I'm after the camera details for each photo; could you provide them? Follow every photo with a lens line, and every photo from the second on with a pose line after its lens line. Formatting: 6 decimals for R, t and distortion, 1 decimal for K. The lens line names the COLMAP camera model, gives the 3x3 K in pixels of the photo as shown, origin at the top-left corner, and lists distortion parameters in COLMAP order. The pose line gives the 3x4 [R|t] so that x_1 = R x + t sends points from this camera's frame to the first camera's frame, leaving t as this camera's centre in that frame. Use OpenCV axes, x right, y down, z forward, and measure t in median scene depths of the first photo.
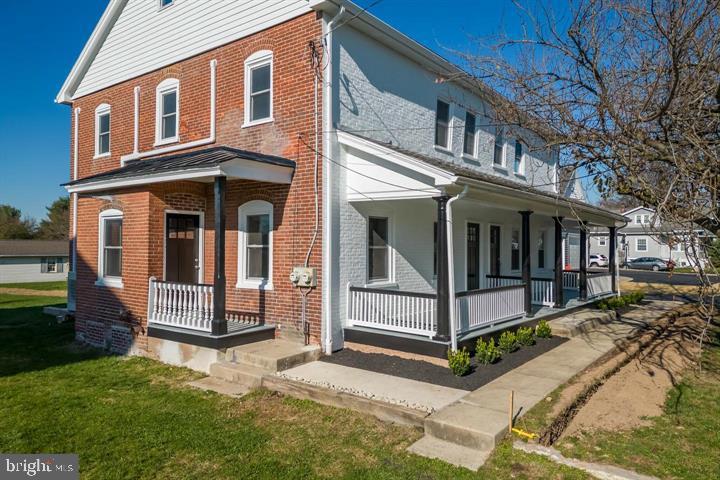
lens RADIAL K [[498.4, 0, 361.9], [0, 498.4, 214.1], [0, 0, 1]] dist [0.103344, -0.101541]
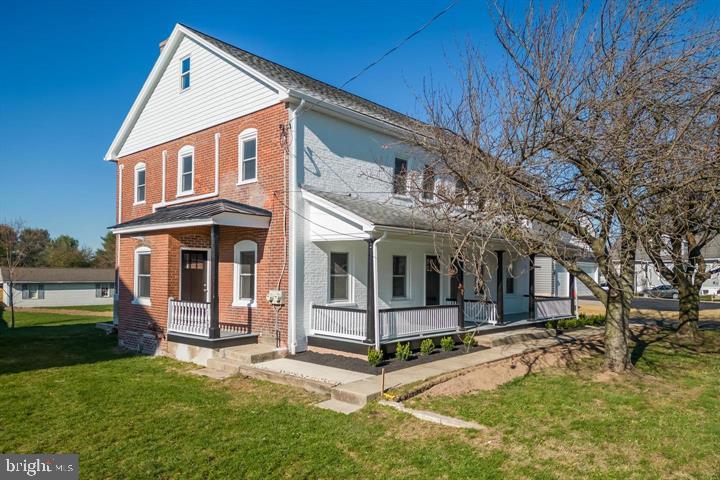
lens RADIAL K [[493.5, 0, 360.0], [0, 493.5, 240.0], [0, 0, 1]] dist [0.104346, -0.102245]
pose [[0.996812, -0.004142, -0.079676, 0.200729], [0.003844, 0.999985, -0.003890, -0.022419], [0.079690, 0.003571, 0.996813, -0.298802]]
